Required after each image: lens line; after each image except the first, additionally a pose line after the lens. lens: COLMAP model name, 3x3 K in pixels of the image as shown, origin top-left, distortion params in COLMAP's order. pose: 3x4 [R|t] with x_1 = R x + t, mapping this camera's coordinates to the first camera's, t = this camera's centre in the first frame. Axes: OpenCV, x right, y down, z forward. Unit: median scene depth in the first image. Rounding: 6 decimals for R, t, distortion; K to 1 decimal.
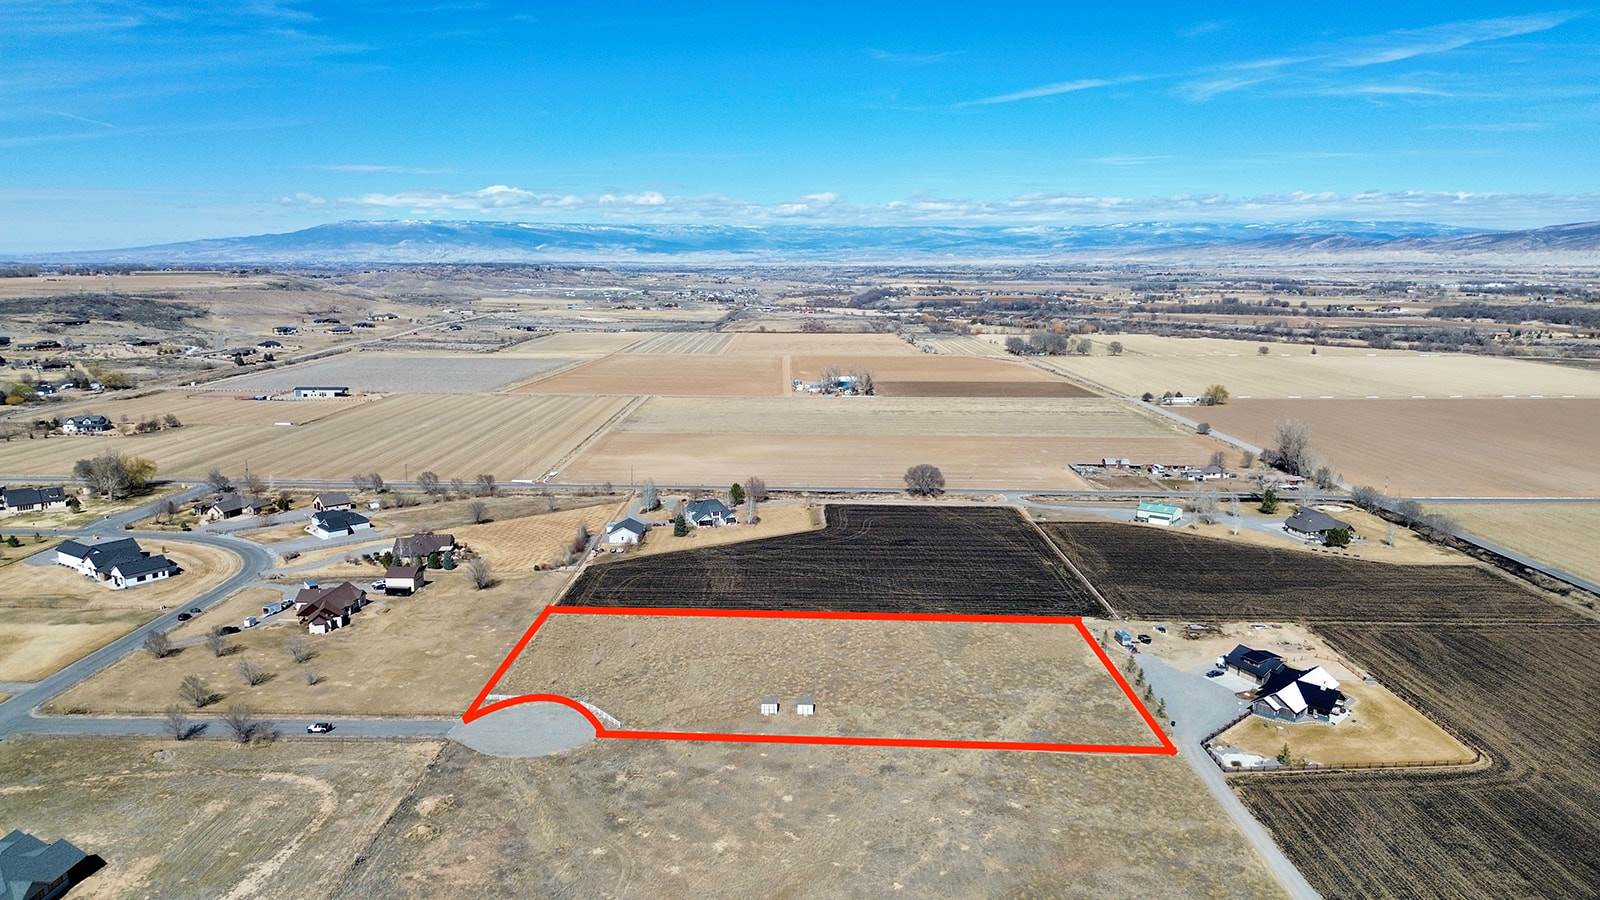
lens RADIAL K [[1132.6, 0, 800.0], [0, 1132.6, 450.0], [0, 0, 1]] dist [0.087239, -0.085519]
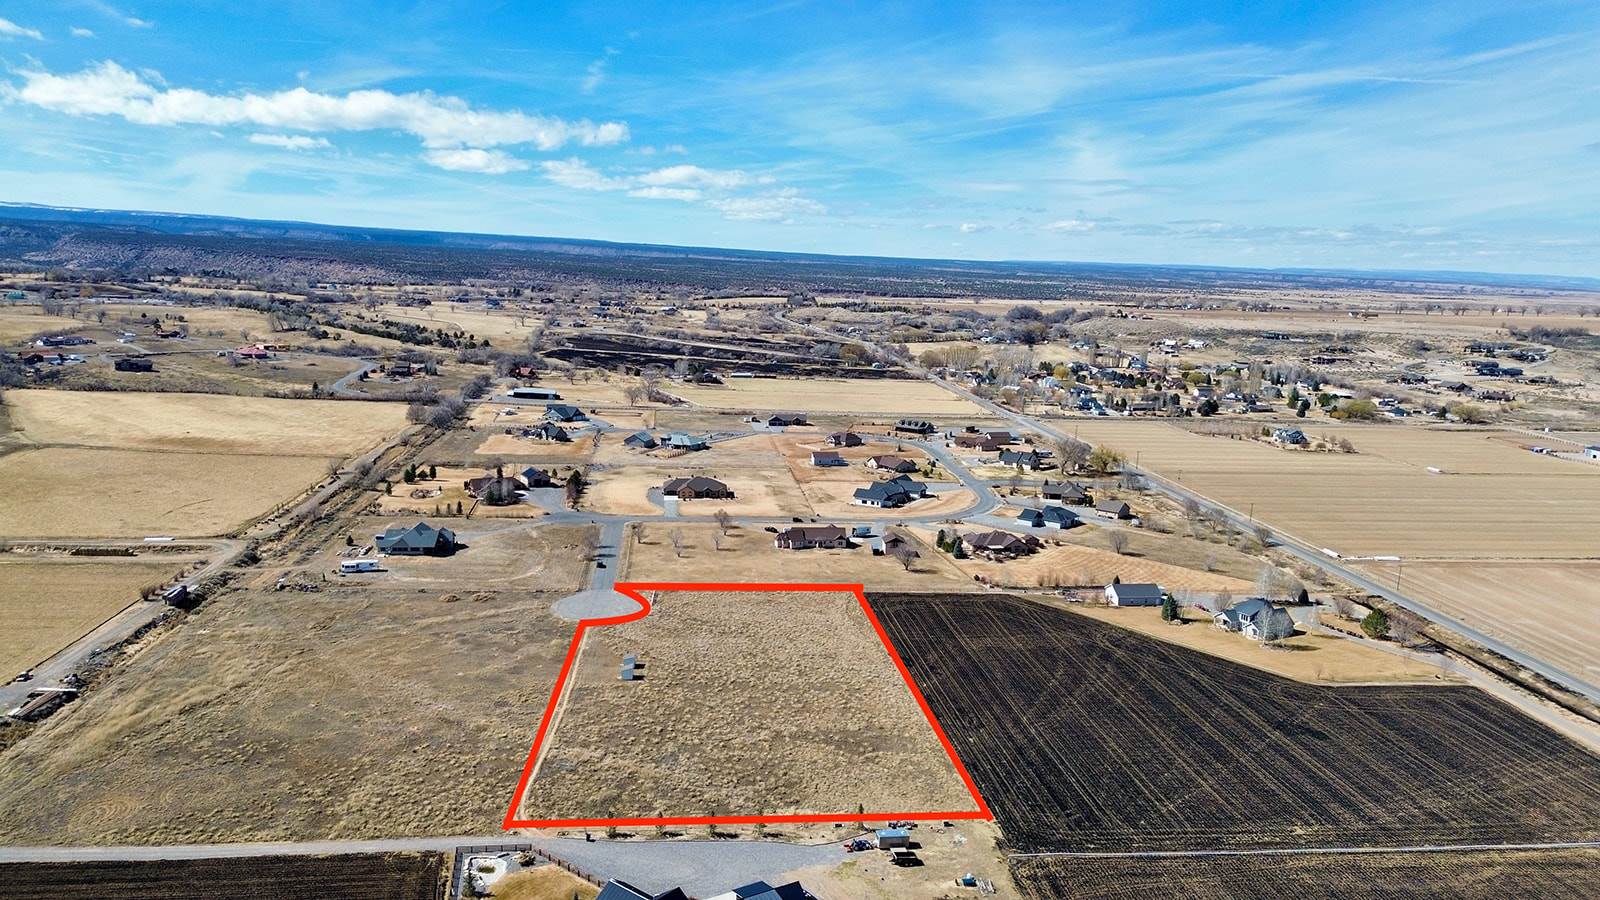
lens RADIAL K [[1132.6, 0, 800.0], [0, 1132.6, 450.0], [0, 0, 1]] dist [0.087239, -0.085519]
pose [[0.113995, 0.158746, -0.980717, 0.812416], [-0.192492, 0.971974, 0.134956, -0.130029], [0.974655, 0.173396, 0.141357, 0.714442]]
